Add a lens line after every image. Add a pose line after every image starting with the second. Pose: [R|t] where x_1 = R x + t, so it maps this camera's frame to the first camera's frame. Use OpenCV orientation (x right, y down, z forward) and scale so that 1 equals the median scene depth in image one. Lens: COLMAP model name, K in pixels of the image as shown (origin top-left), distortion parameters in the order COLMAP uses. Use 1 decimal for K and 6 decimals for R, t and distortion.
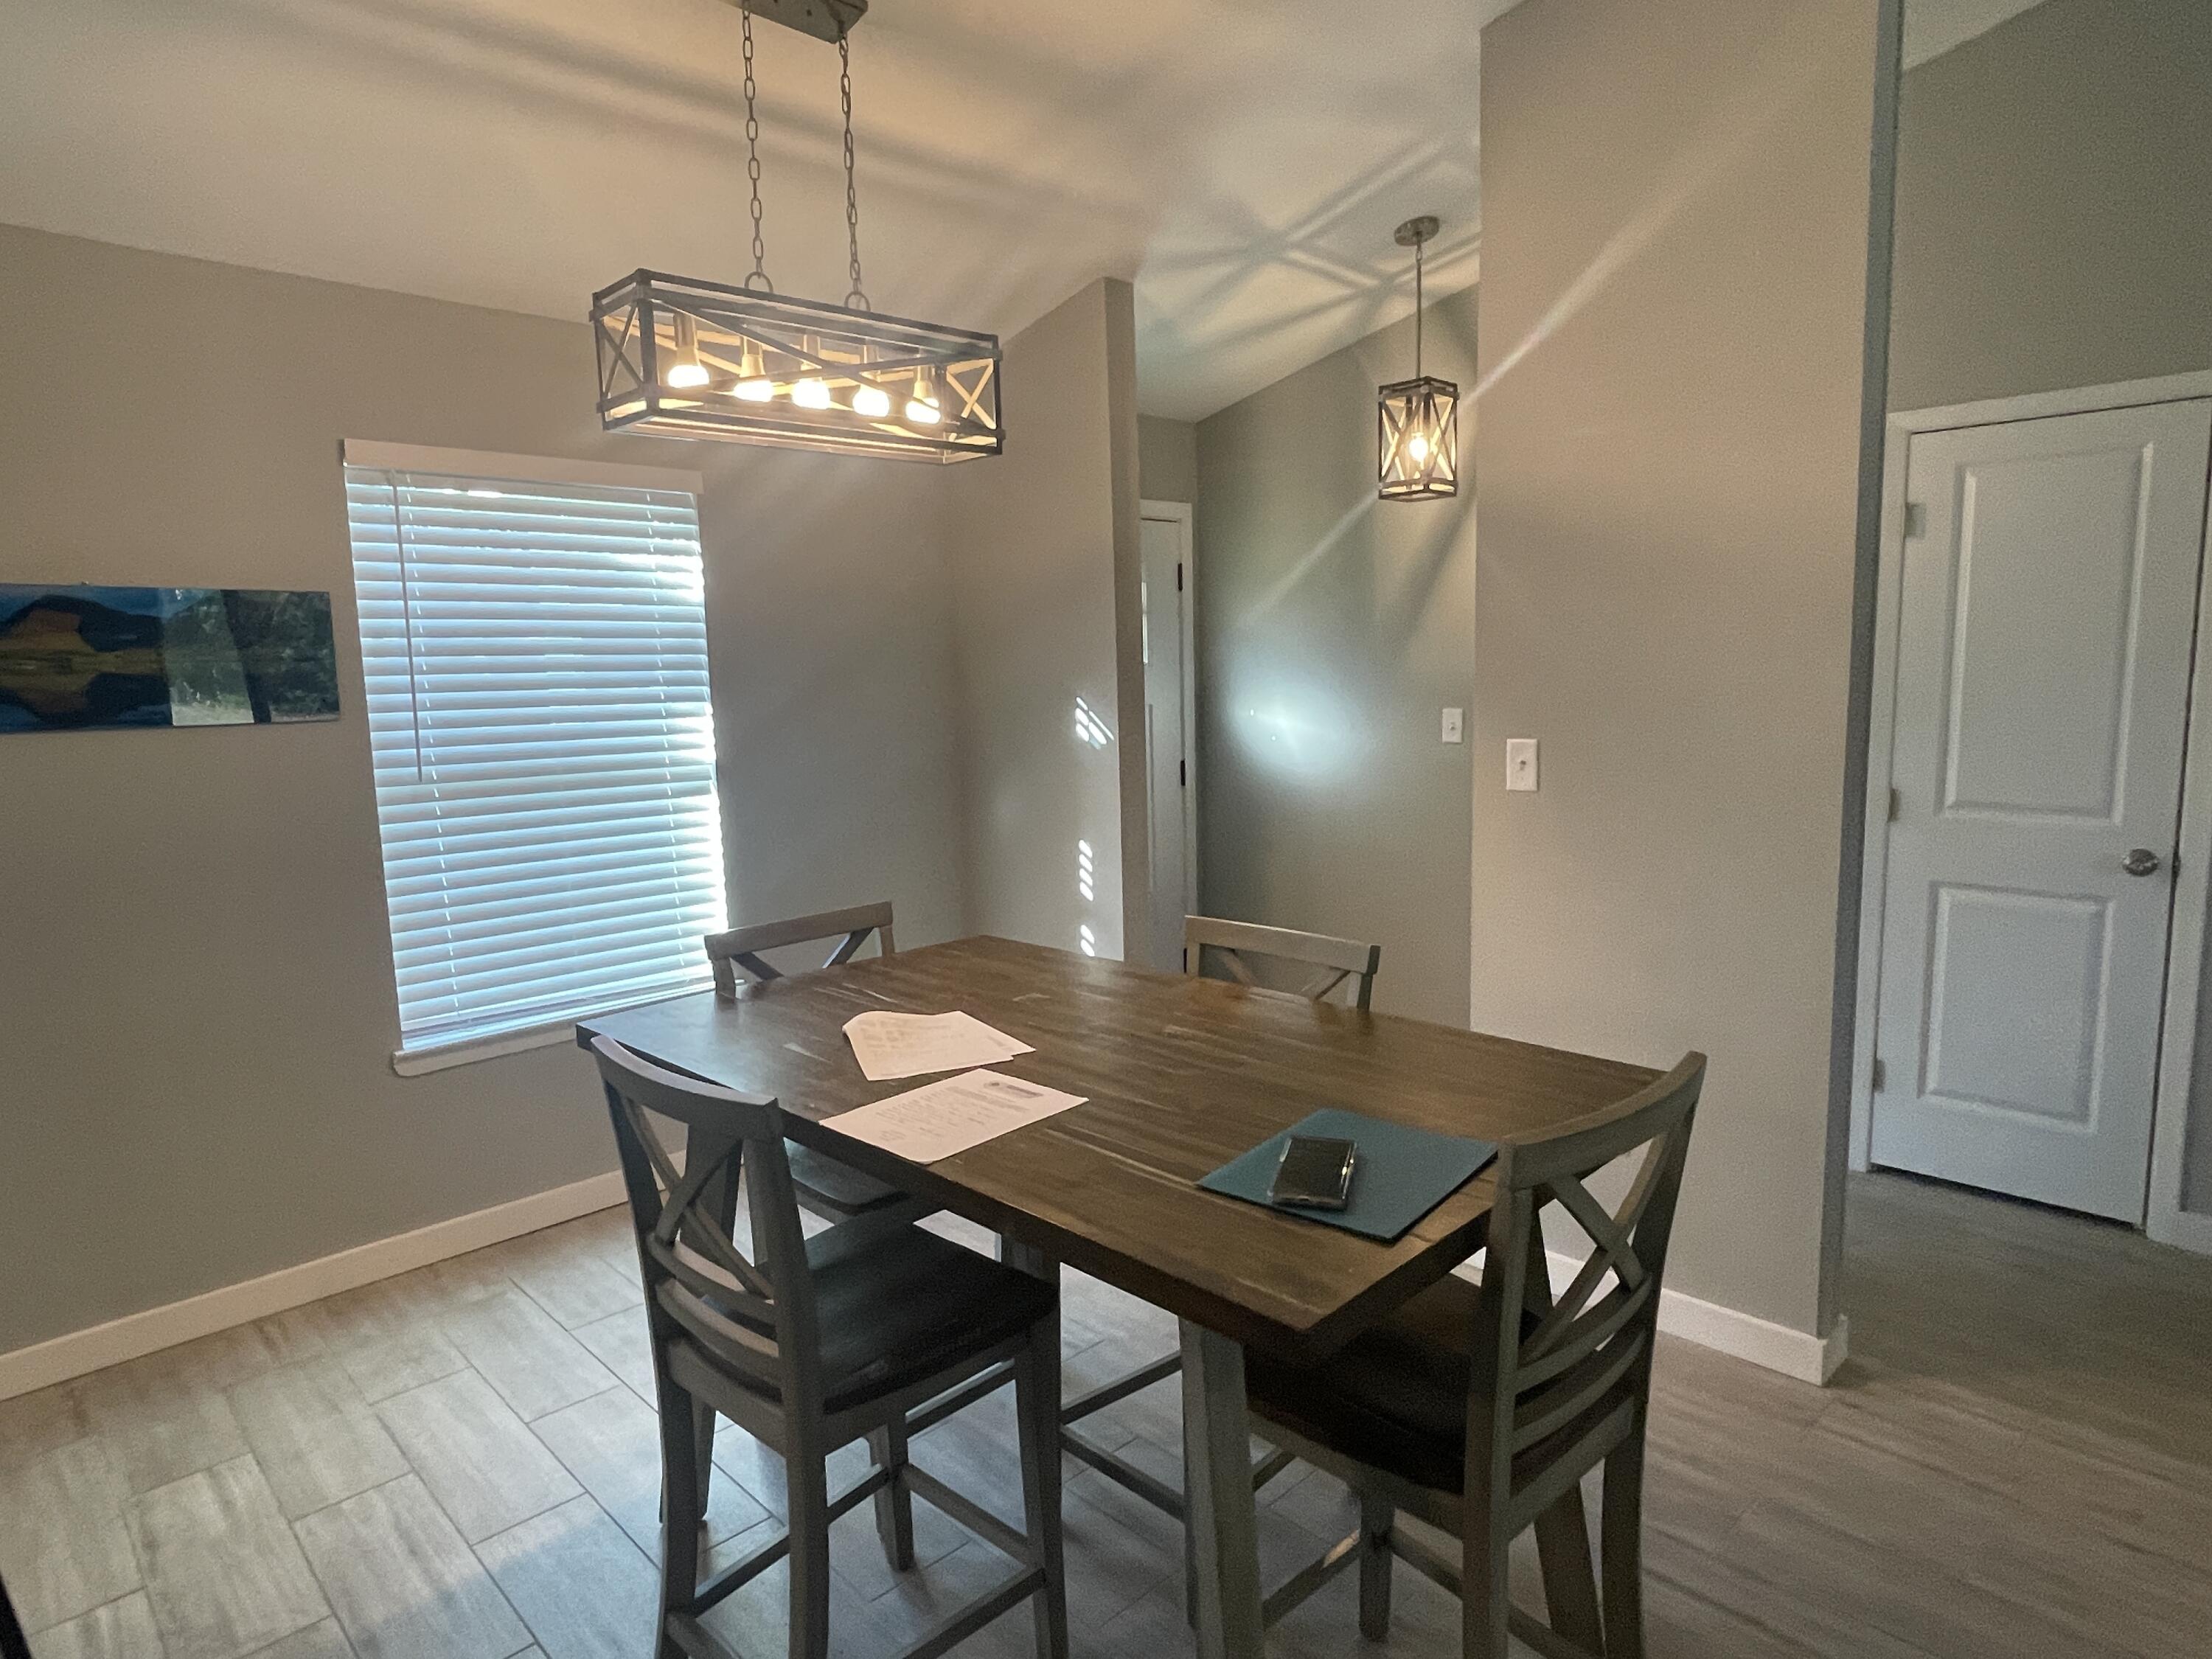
lens RADIAL K [[1269.7, 0, 1097.0], [0, 1269.7, 833.6], [0, 0, 1]] dist [-0.002033, 0.000270]
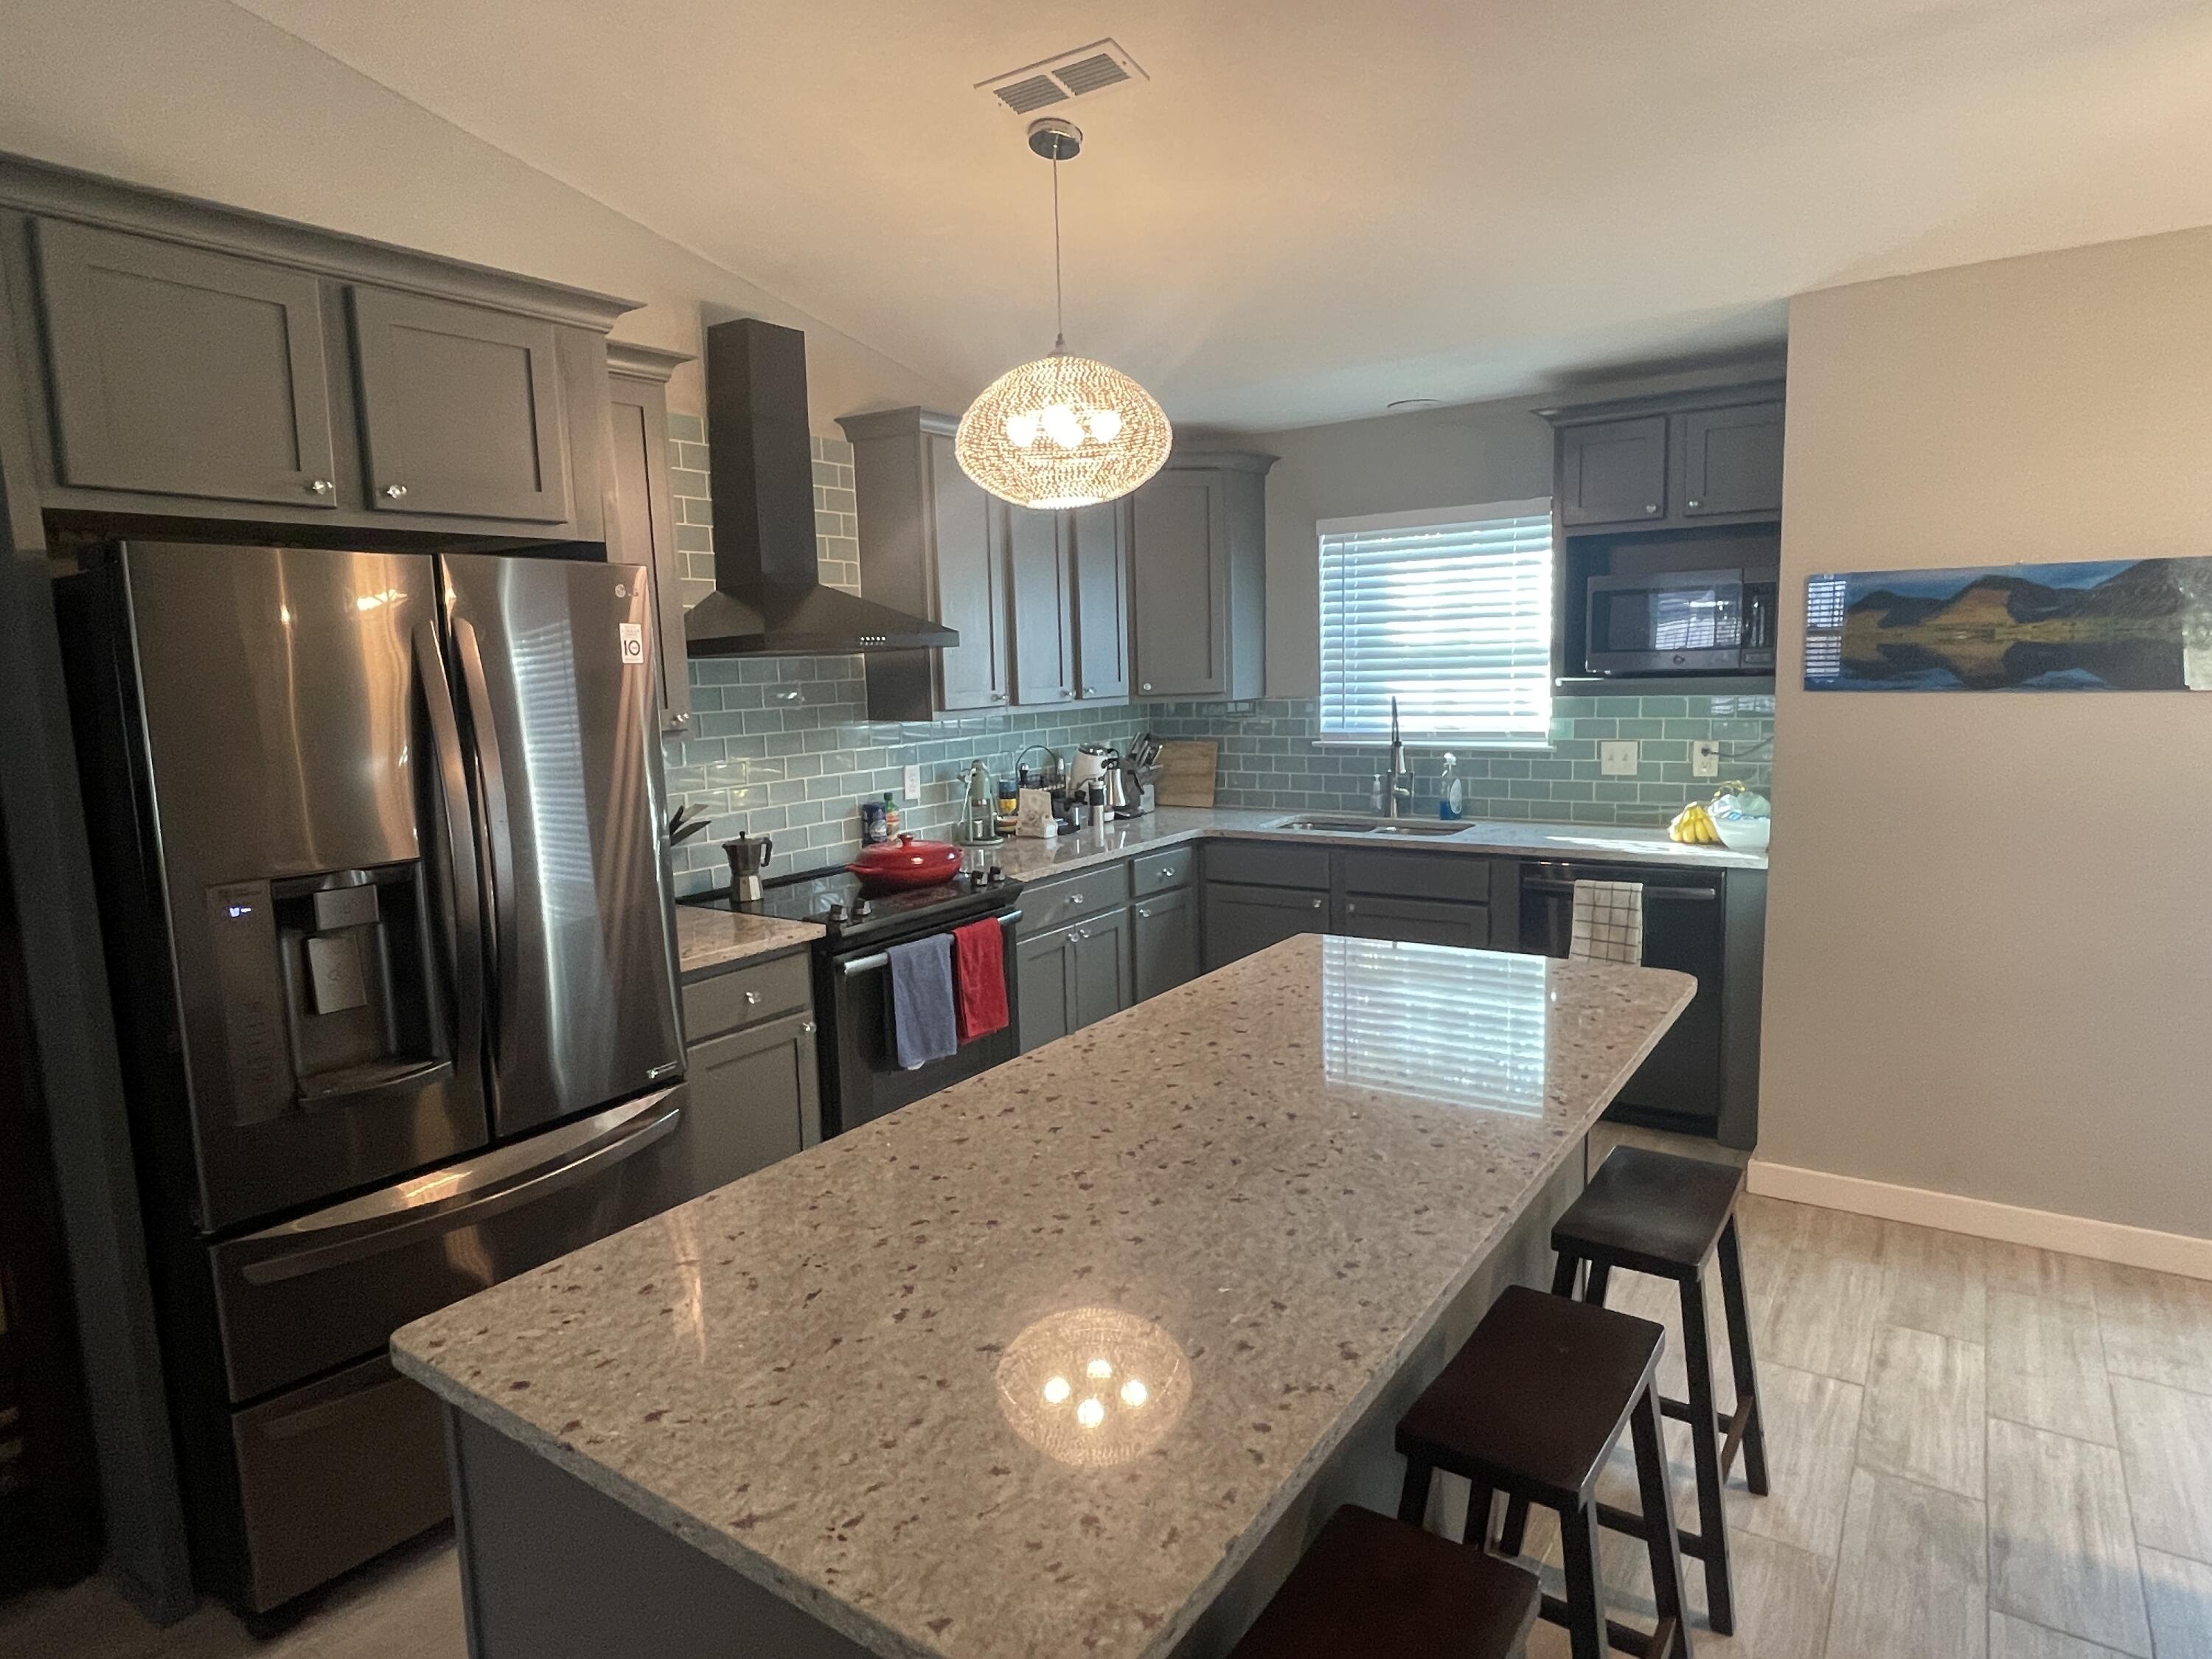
lens RADIAL K [[1269.7, 0, 1097.0], [0, 1269.7, 826.5], [0, 0, 1]] dist [-0.002033, 0.000270]
pose [[0.198400, 0.148761, -0.968766, 0.150124], [-0.103560, 0.986063, 0.130209, -0.022378], [0.974635, 0.074492, 0.211041, -0.026965]]
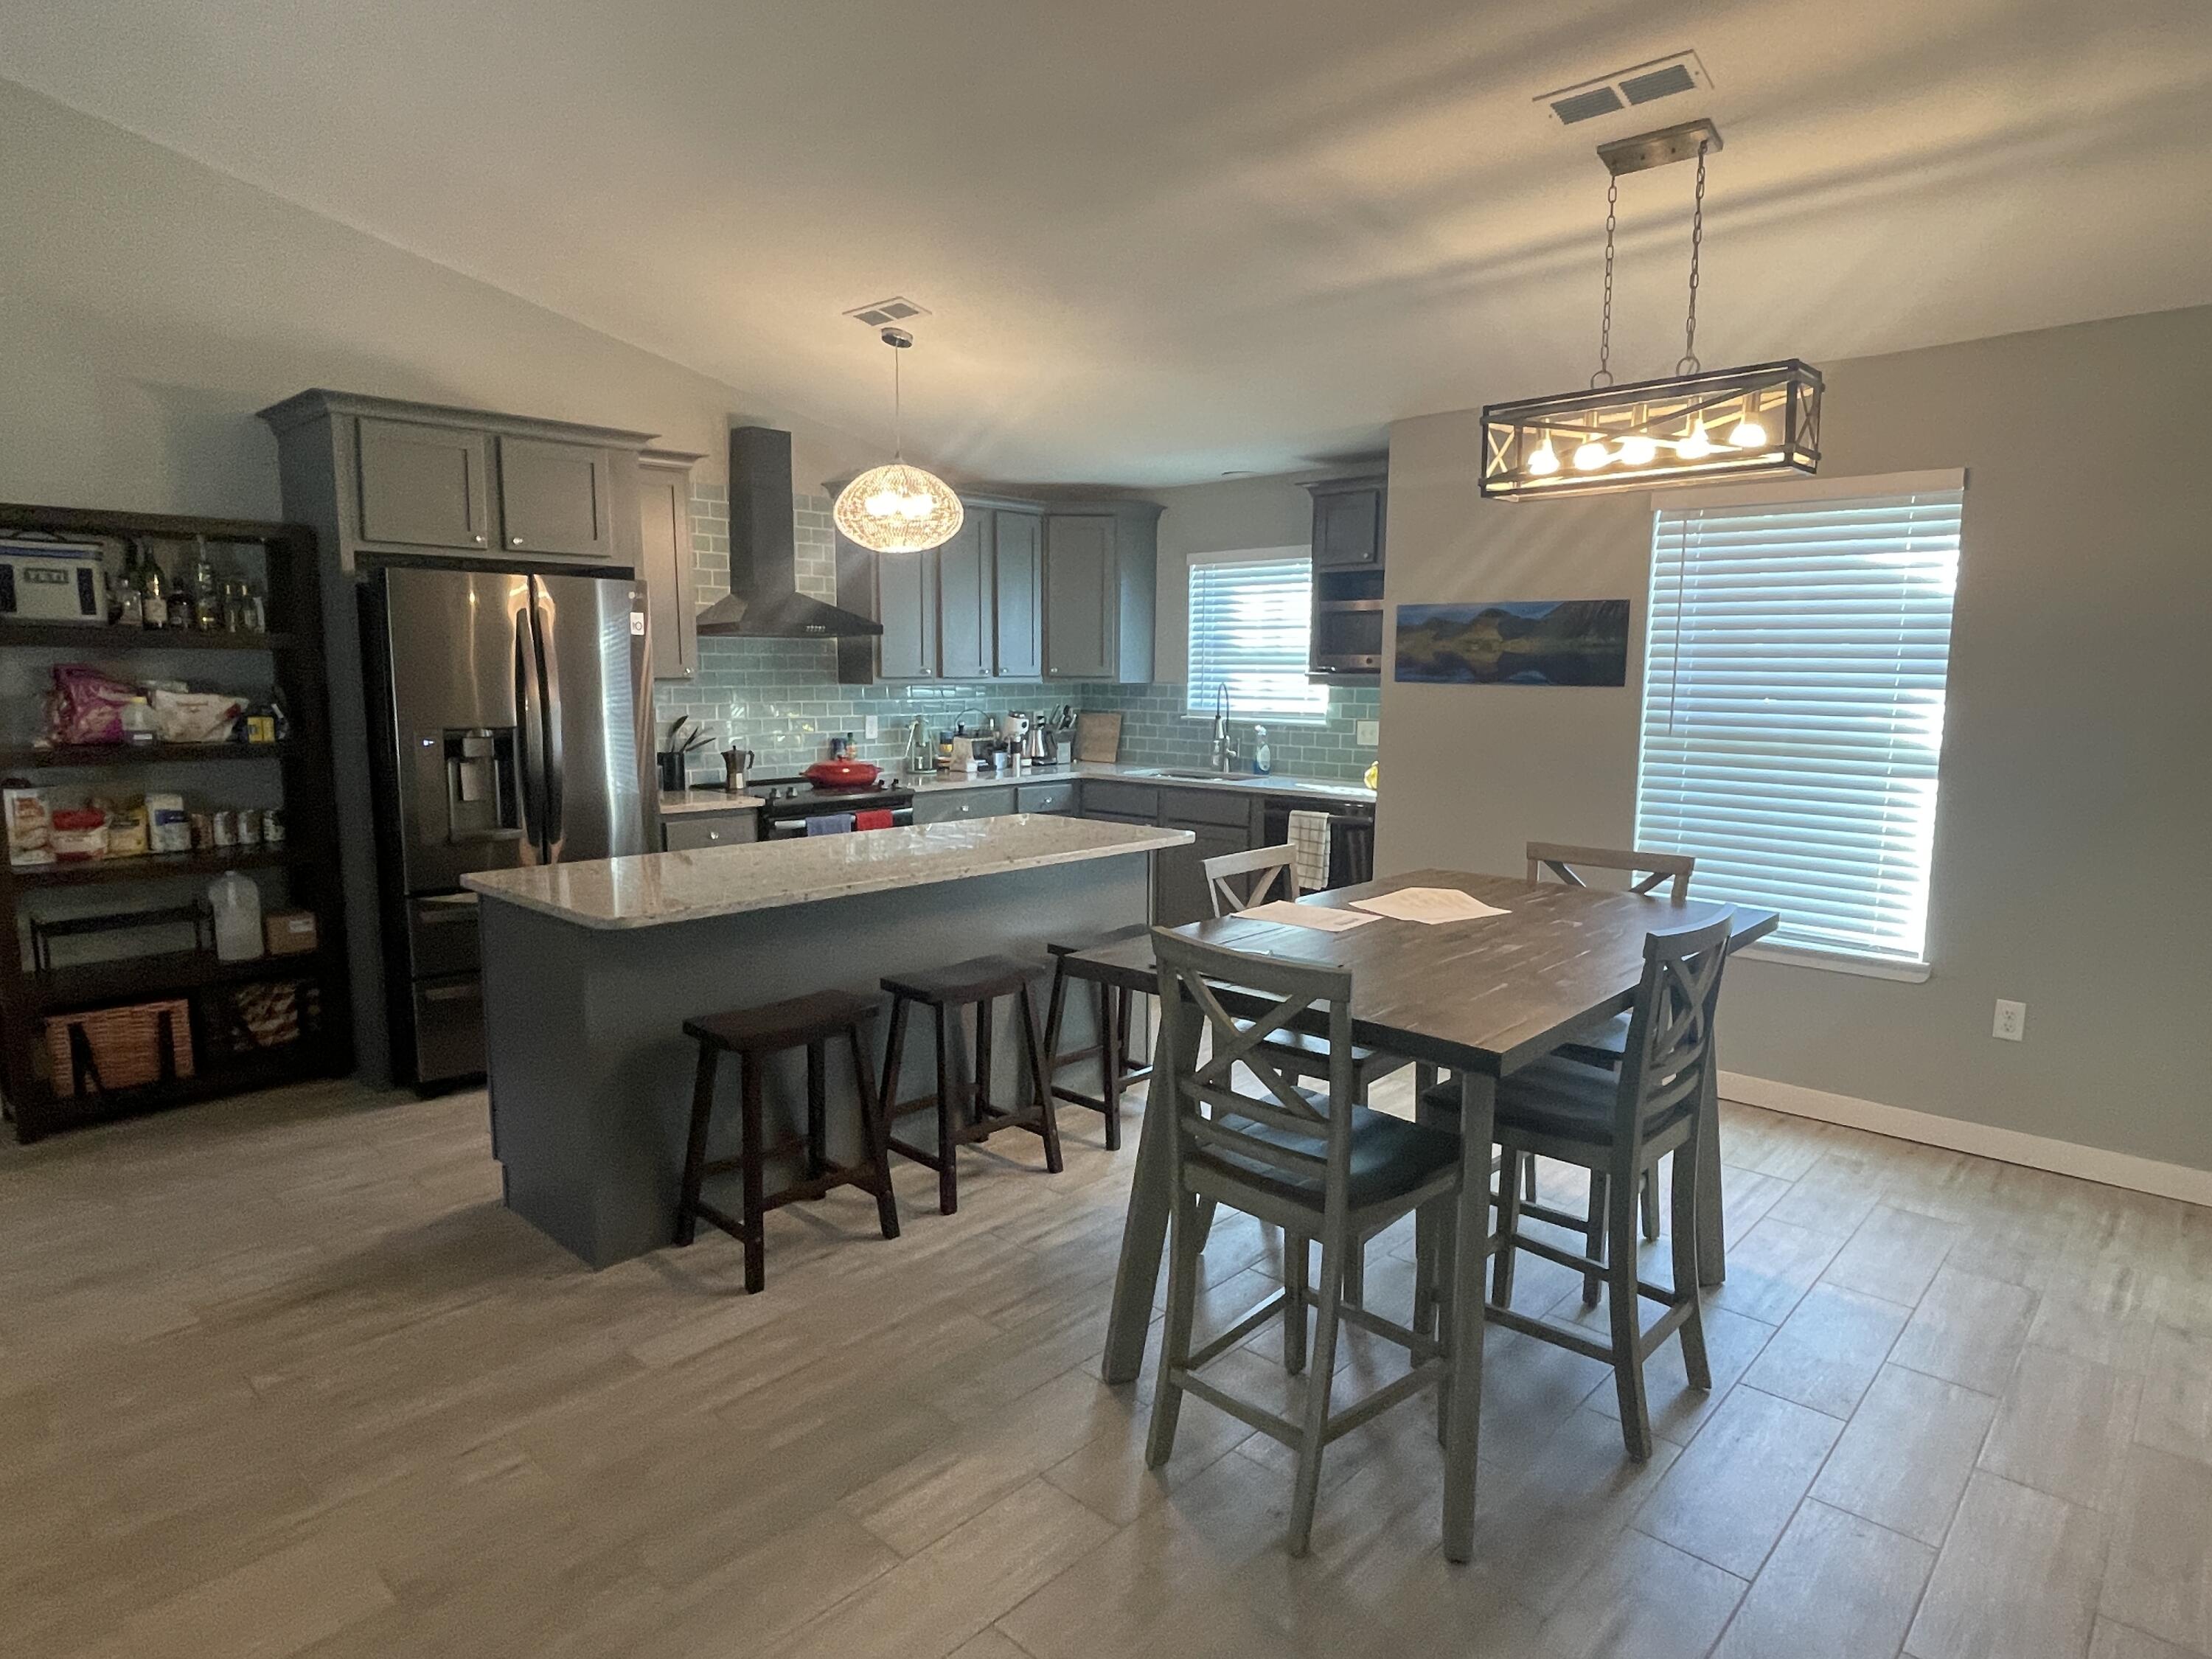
lens RADIAL K [[1269.7, 0, 1098.9], [0, 1269.7, 829.6], [0, 0, 1]] dist [-0.002033, 0.000270]
pose [[0.051641, 0.155256, -0.986524, 0.812822], [-0.138066, 0.979466, 0.146918, -0.057309], [0.989076, 0.128618, 0.072017, 0.299606]]
